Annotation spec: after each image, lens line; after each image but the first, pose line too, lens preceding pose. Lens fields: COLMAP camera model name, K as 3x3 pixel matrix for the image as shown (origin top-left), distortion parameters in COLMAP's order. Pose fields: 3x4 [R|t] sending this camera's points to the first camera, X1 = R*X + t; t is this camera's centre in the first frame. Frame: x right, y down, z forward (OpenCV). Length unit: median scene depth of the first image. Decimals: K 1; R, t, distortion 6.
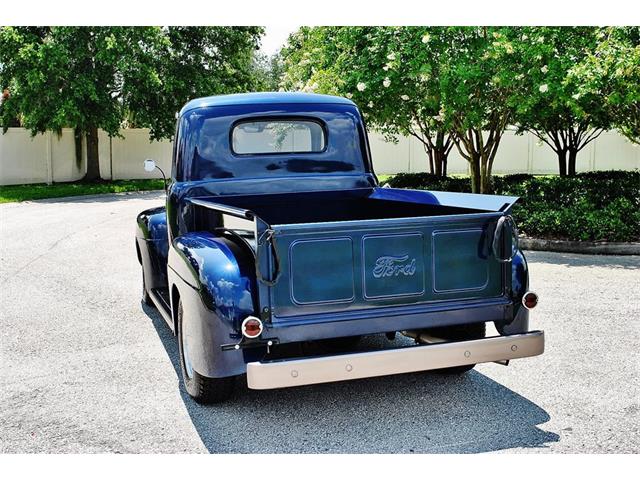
lens RADIAL K [[791.7, 0, 320.0], [0, 791.7, 240.0], [0, 0, 1]] dist [-0.096530, 0.123447]
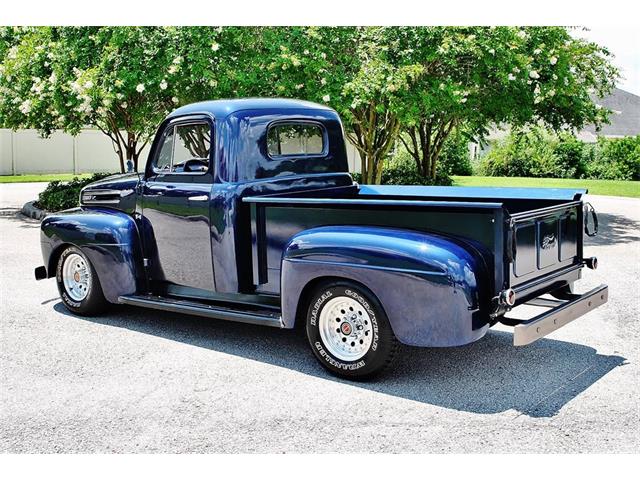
lens RADIAL K [[791.7, 0, 320.0], [0, 791.7, 240.0], [0, 0, 1]] dist [-0.096530, 0.123447]
pose [[0.832006, -0.054865, 0.552048, -0.470343], [0.055035, 0.998352, 0.016277, -0.007170], [-0.552031, 0.016839, 0.833654, 0.062020]]
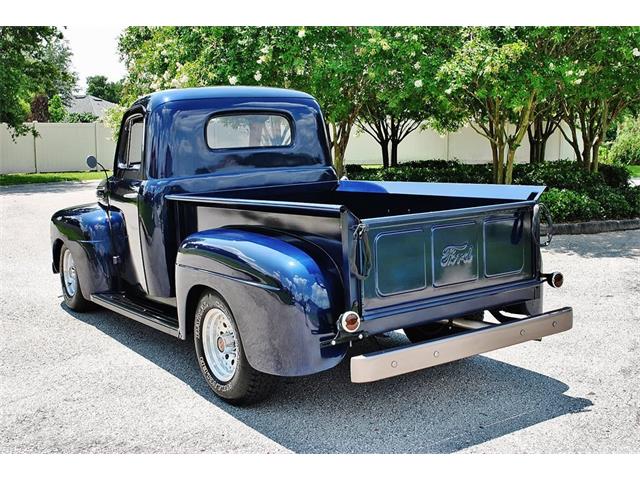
lens RADIAL K [[791.7, 0, 320.0], [0, 791.7, 240.0], [0, 0, 1]] dist [-0.096530, 0.123447]
pose [[0.958236, -0.042214, 0.282844, -0.192417], [0.039495, 0.999102, 0.015311, -0.005012], [-0.283237, -0.003501, 0.959044, 0.022398]]
